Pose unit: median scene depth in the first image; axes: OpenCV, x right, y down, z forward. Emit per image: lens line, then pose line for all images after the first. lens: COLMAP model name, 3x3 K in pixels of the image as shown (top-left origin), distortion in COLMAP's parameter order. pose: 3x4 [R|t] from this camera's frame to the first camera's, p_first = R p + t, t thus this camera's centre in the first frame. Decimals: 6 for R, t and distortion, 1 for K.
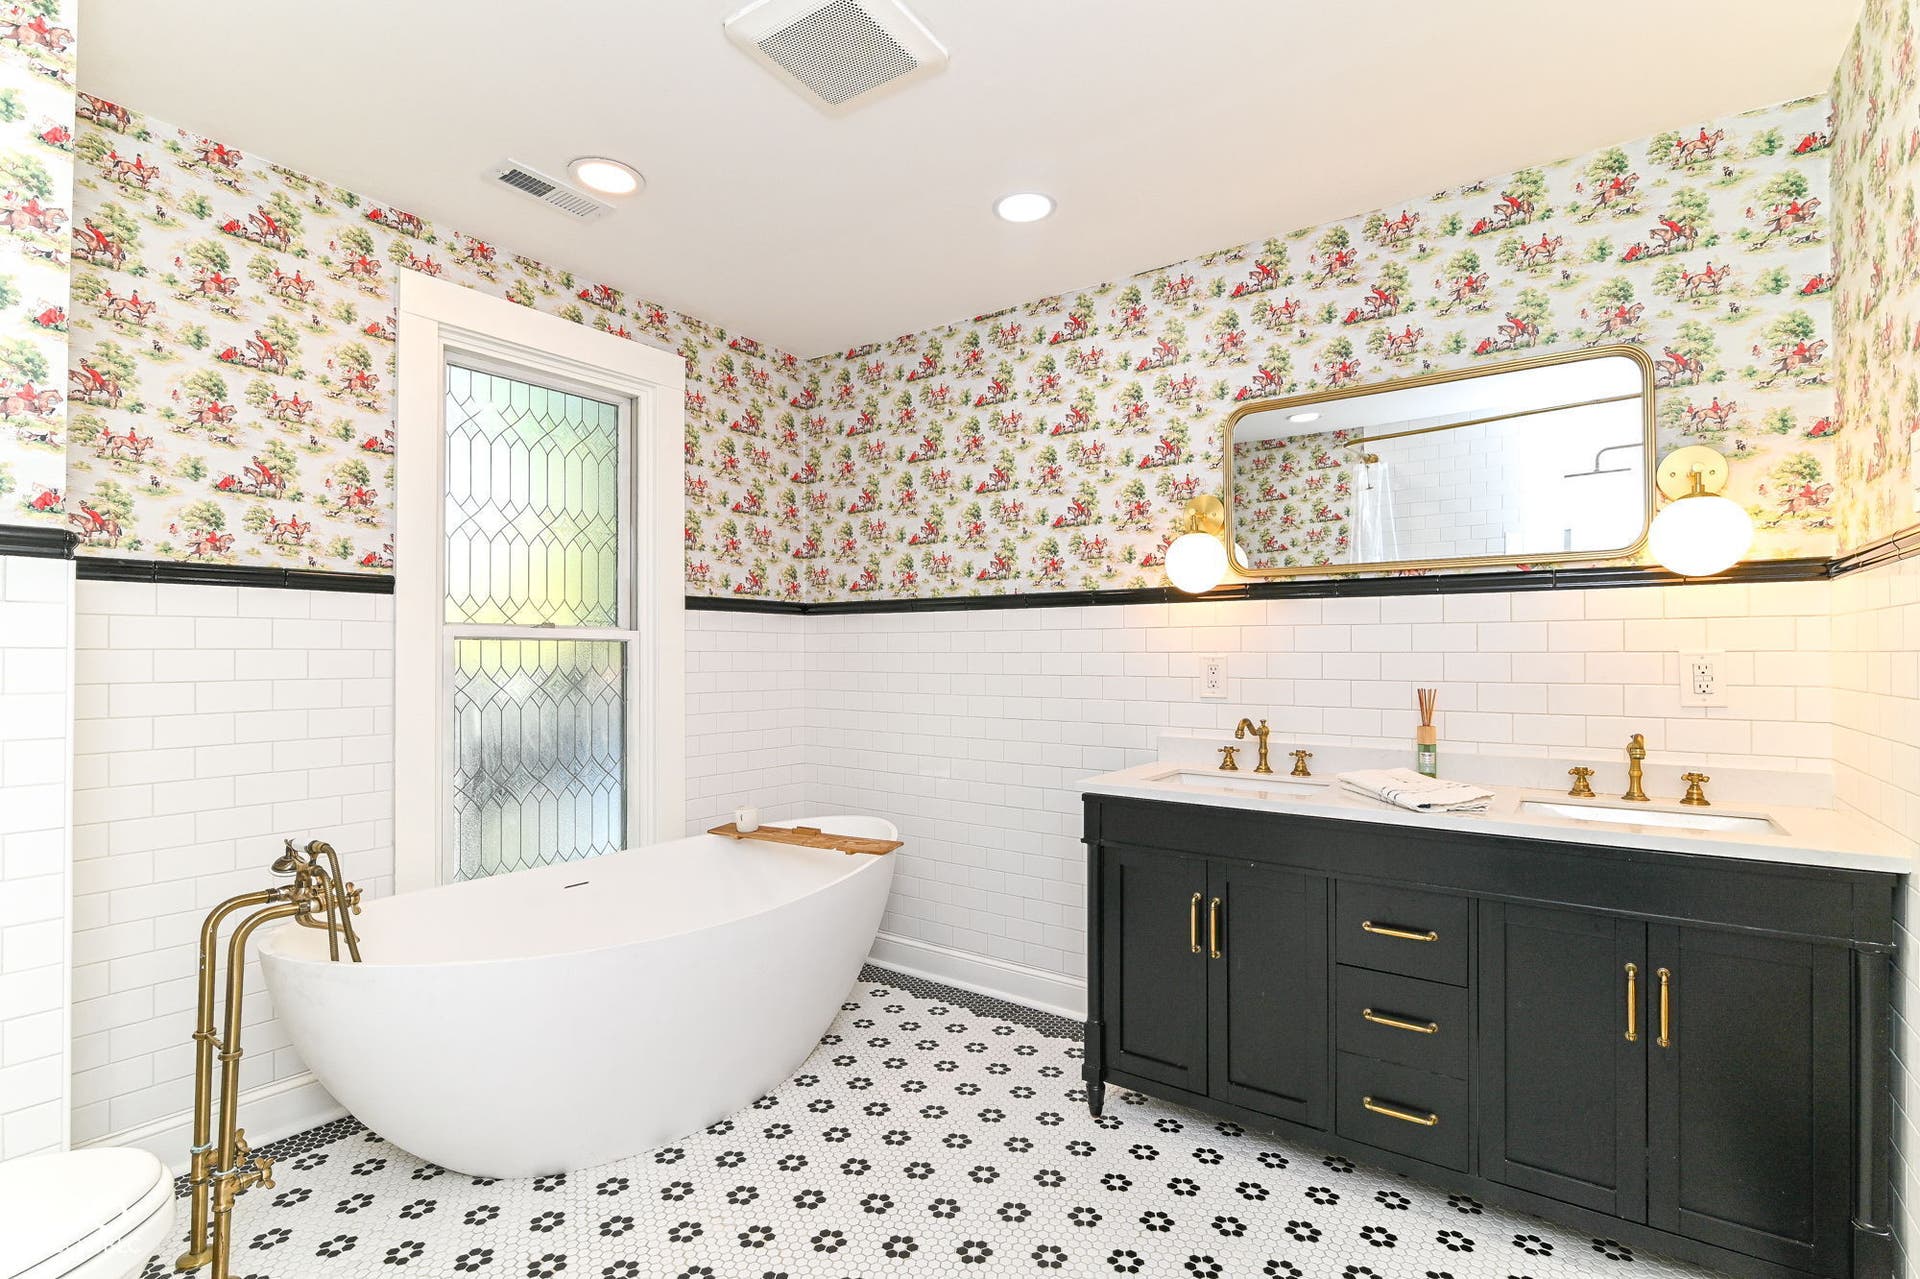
lens RADIAL K [[902.7, 0, 924.3], [0, 902.7, 648.5], [0, 0, 1]] dist [-0.011527, 0.000294]
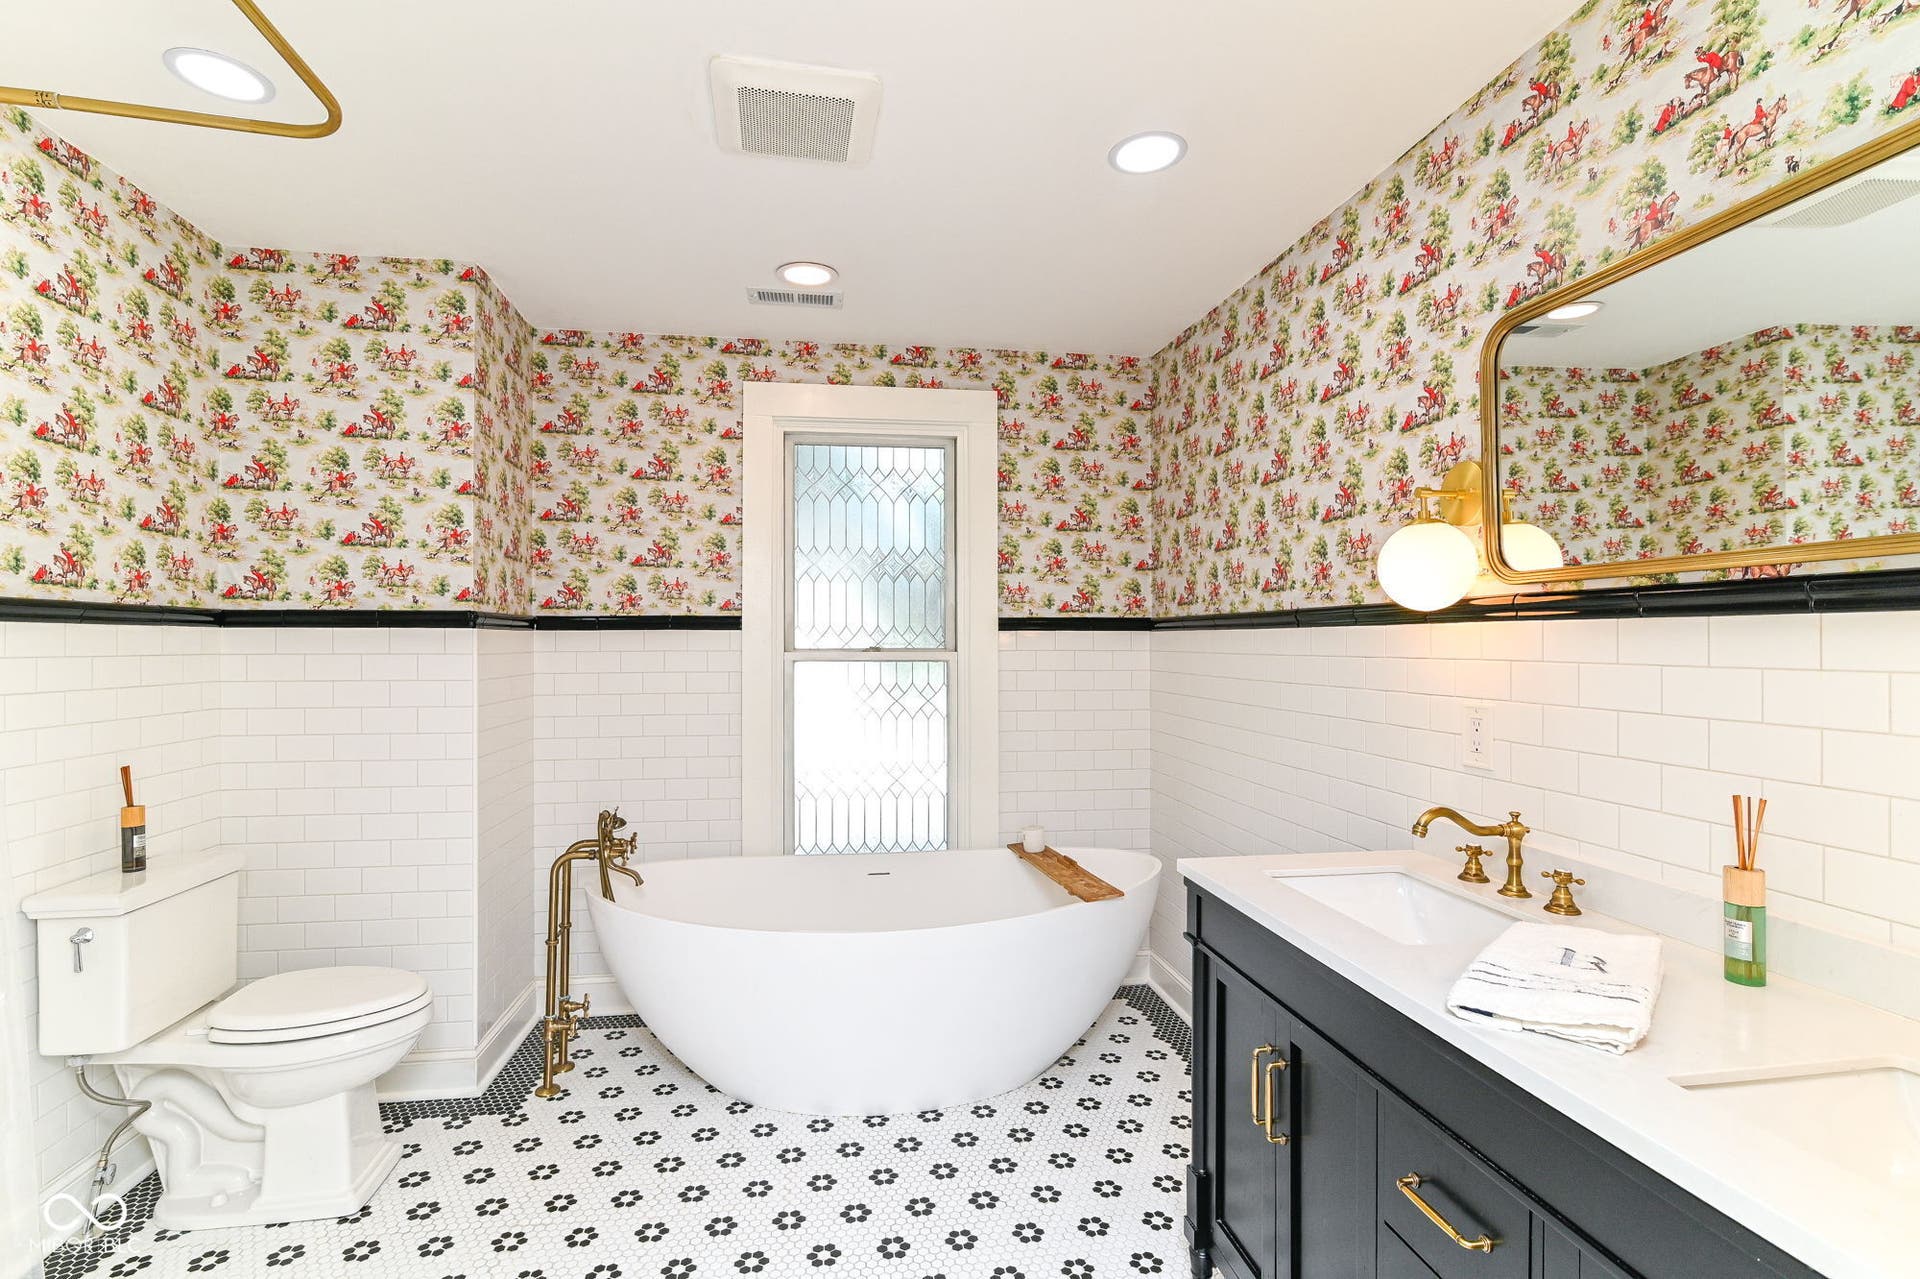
lens RADIAL K [[902.7, 0, 956.8], [0, 902.7, 638.3], [0, 0, 1]] dist [-0.011527, 0.000294]
pose [[0.696267, -0.002708, -0.717778, 0.513690], [0.007914, 0.999961, 0.003904, -0.044326], [0.717739, -0.008399, 0.696261, 0.261969]]
